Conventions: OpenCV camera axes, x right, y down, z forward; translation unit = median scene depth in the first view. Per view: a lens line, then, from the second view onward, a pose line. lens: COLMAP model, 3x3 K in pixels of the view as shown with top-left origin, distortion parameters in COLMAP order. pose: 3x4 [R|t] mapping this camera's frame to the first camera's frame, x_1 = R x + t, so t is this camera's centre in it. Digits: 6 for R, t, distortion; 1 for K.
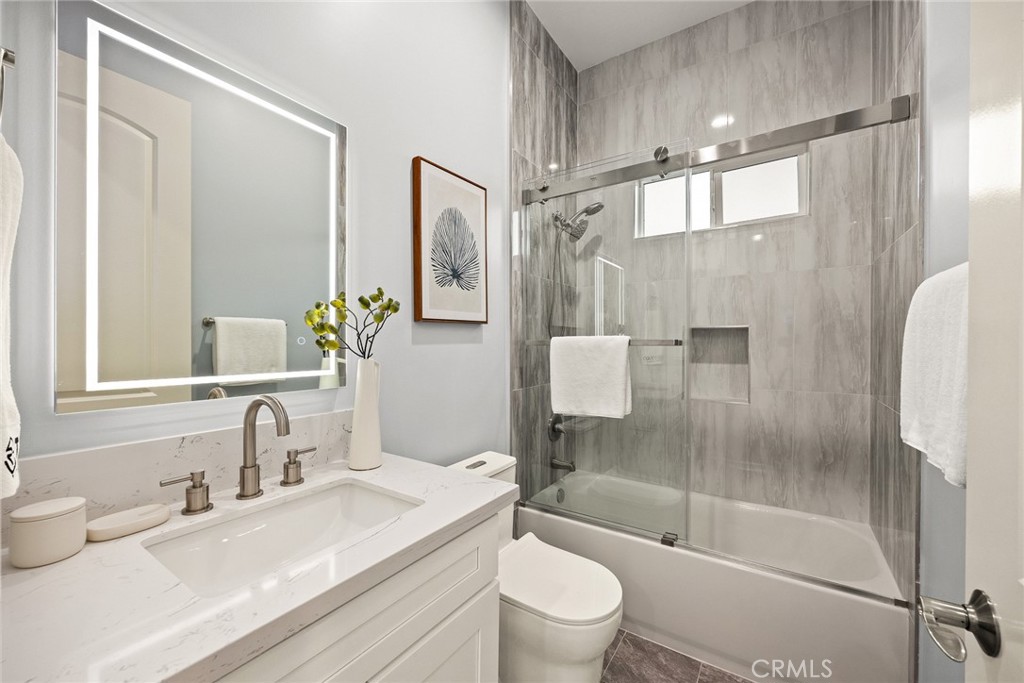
lens RADIAL K [[396.9, 0, 521.6], [0, 396.9, 337.5], [0, 0, 1]] dist [0.000242, 0.000211]
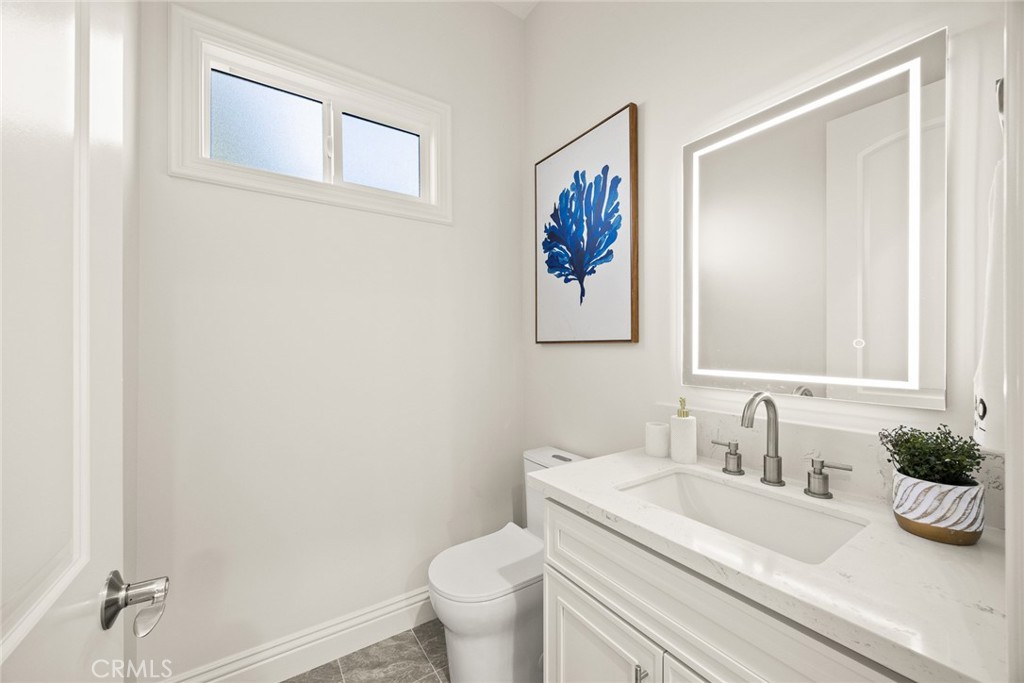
lens RADIAL K [[396.9, 0, 521.6], [0, 396.9, 337.5], [0, 0, 1]] dist [0.000242, 0.000211]
pose [[-0.384866, -0.002719, -0.922968, 0.583598], [0.024704, 0.999607, -0.013246, -0.014876], [0.922642, -0.027899, -0.384648, 0.731118]]
